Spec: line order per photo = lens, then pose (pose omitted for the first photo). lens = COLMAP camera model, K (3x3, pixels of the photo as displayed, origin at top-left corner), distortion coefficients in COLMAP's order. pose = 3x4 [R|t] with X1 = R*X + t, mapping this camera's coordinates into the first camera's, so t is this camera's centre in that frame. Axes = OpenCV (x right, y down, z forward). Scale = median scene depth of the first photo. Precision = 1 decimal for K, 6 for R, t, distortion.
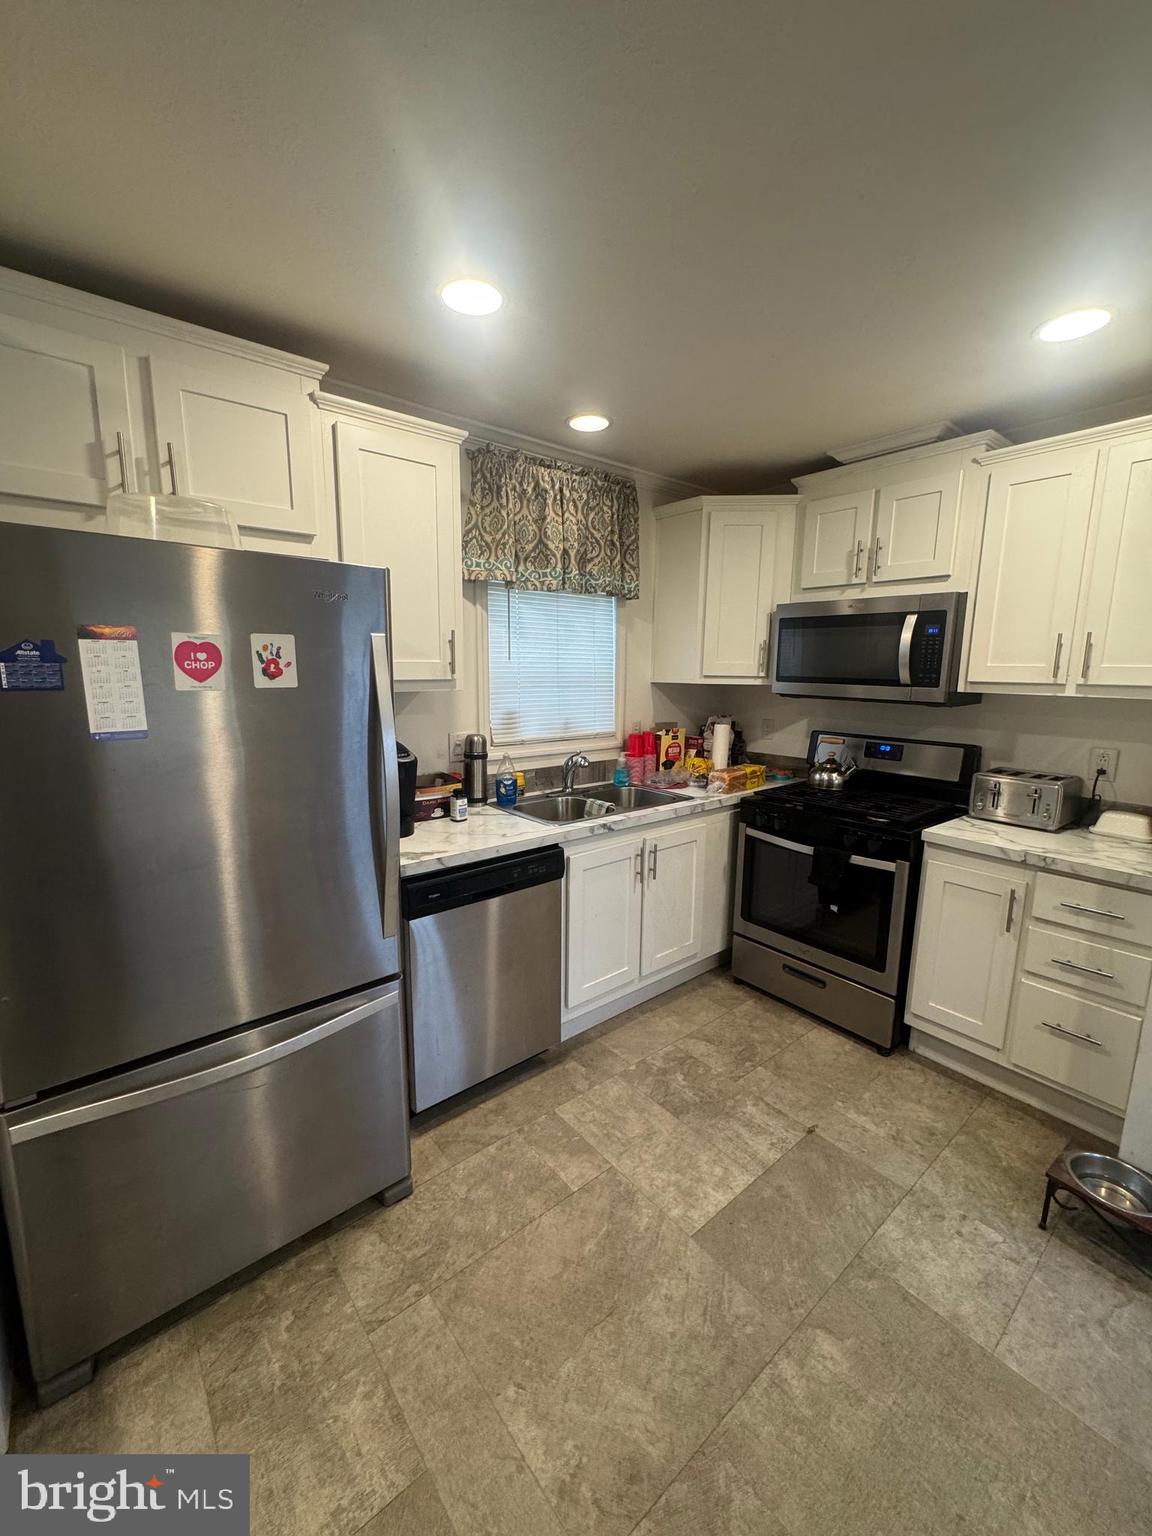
lens RADIAL K [[613.7, 0, 574.0], [0, 613.7, 770.4], [0, 0, 1]] dist [-0.001703, 0.000235]
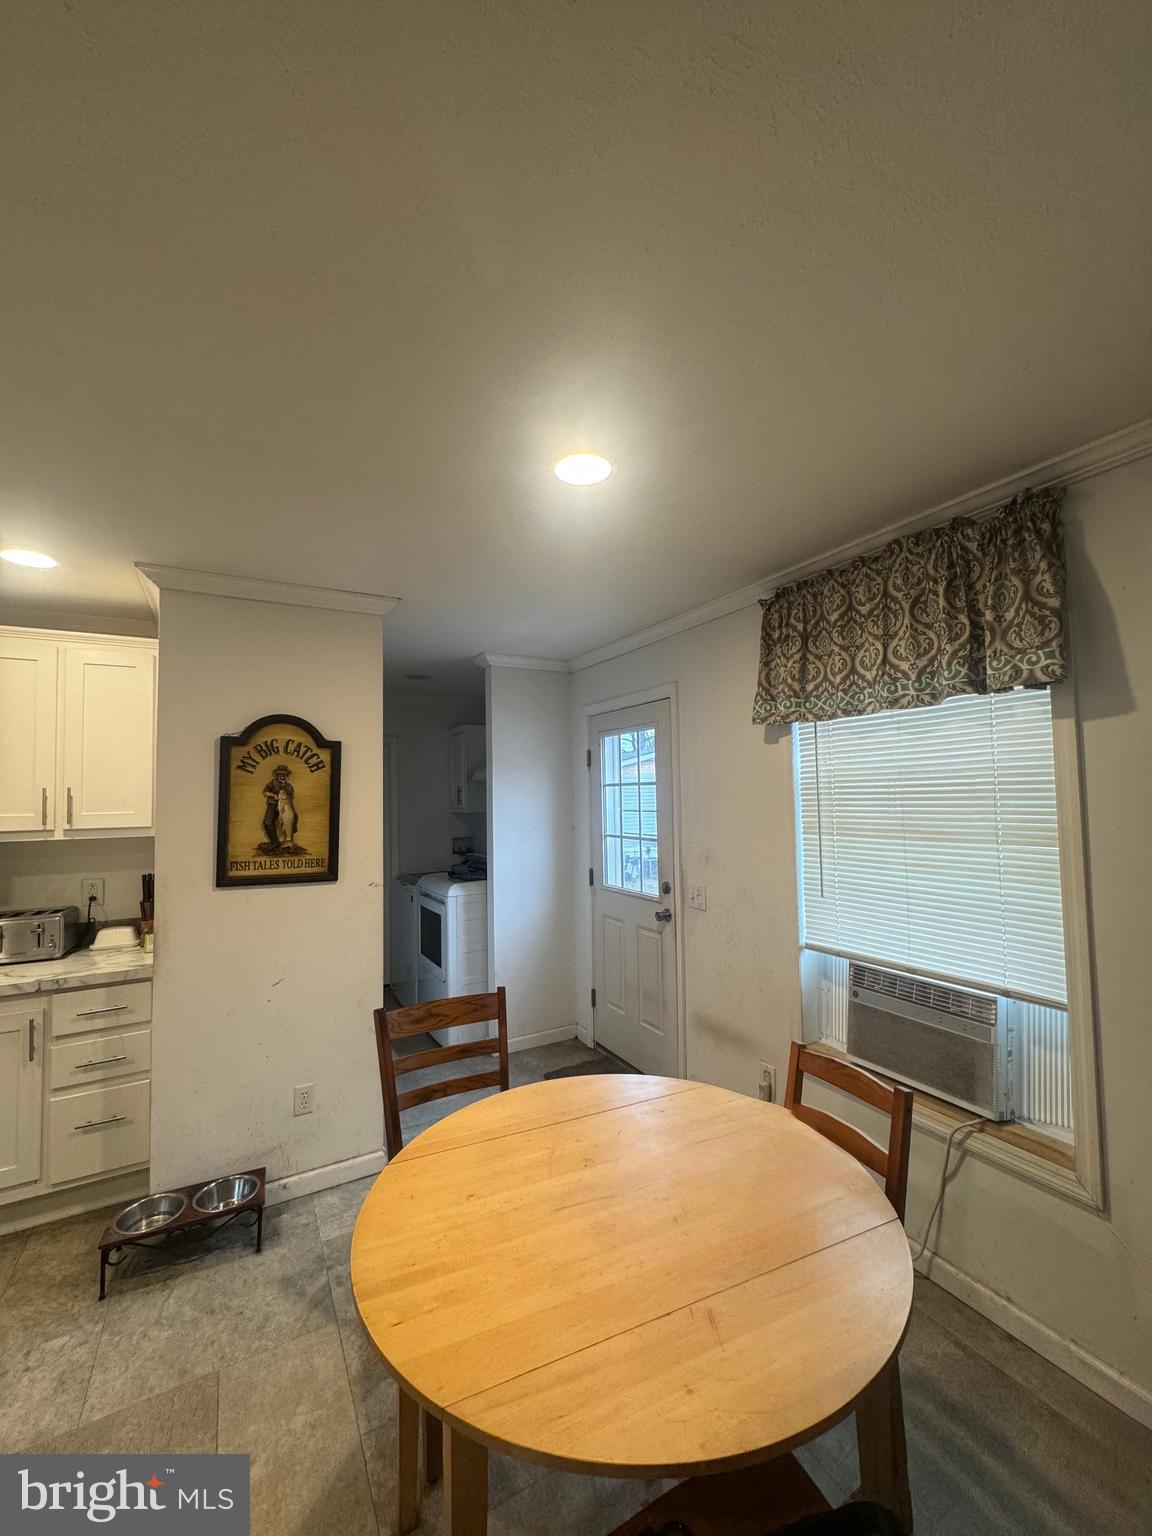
lens RADIAL K [[613.7, 0, 578.6], [0, 613.7, 769.5], [0, 0, 1]] dist [-0.001703, 0.000235]
pose [[0.172466, 0.029028, 0.984588, -0.200086], [0.185781, 0.980667, -0.061455, 0.005740], [-0.967337, 0.193517, 0.163739, -0.203798]]
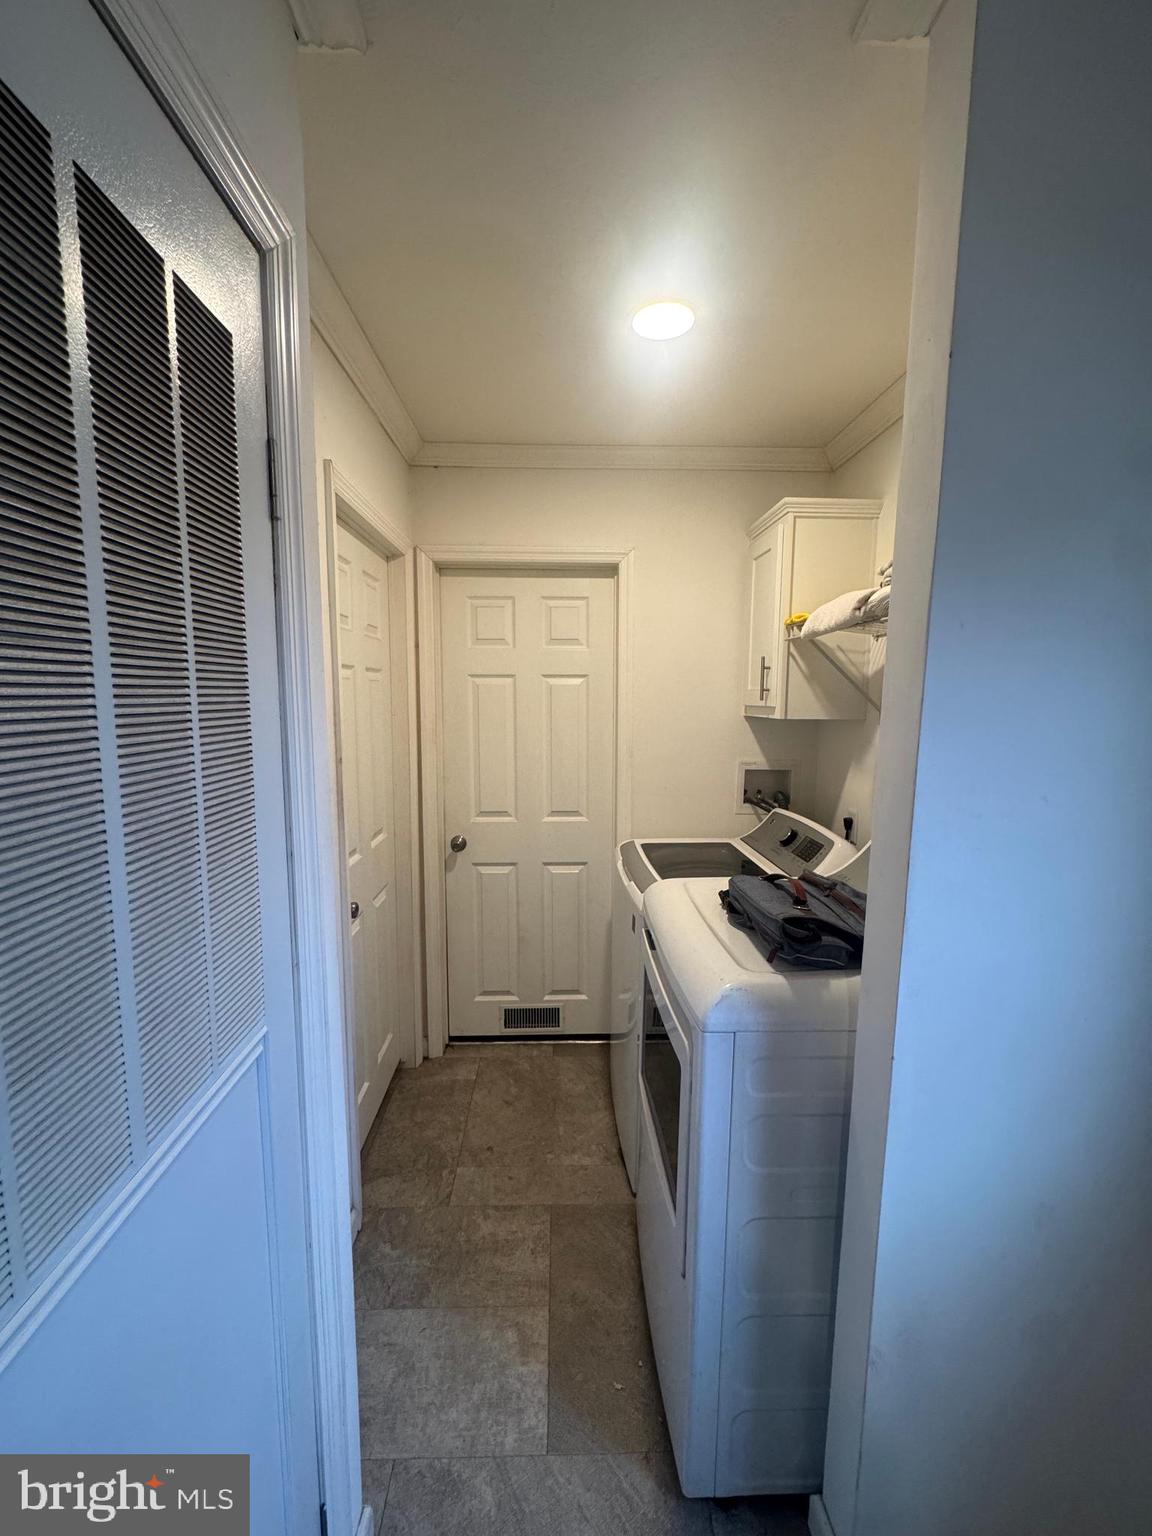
lens RADIAL K [[613.7, 0, 572.1], [0, 613.7, 767.0], [0, 0, 1]] dist [-0.001703, 0.000235]
pose [[0.613945, -0.101694, 0.782771, -0.231005], [0.135468, 0.990528, 0.022434, -0.065778], [-0.777637, 0.092267, 0.621906, 0.348436]]
